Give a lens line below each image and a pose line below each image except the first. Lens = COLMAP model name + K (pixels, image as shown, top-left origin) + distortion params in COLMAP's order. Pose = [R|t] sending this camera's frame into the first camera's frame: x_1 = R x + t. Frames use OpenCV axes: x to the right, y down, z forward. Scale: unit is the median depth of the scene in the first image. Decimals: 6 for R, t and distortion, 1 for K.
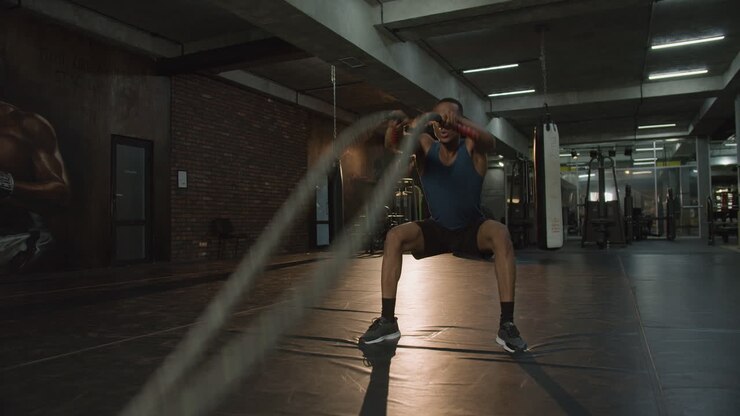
lens RADIAL K [[564.9, 0, 369.2], [0, 564.9, 203.9], [0, 0, 1]] dist [-0.009732, -0.000219]
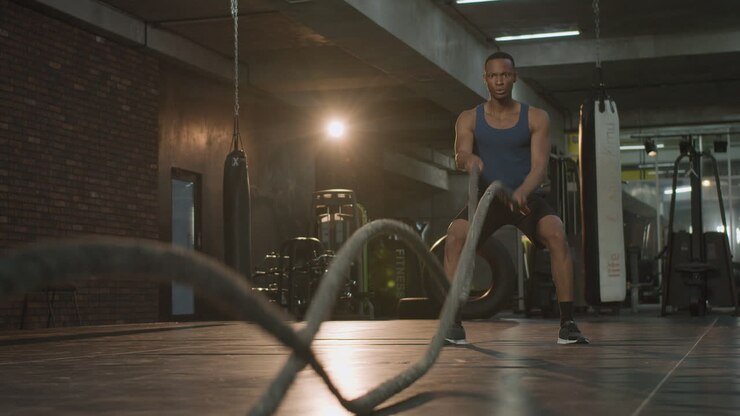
lens RADIAL K [[1229.8, 0, 370.3], [0, 1229.8, 211.1], [0, 0, 1]] dist [0.227352, 0.000000]
pose [[0.992407, 0.009180, 0.122652, -0.061031], [-0.005526, 0.999532, -0.030092, 0.012998], [-0.122871, 0.029186, 0.991993, -0.190553]]
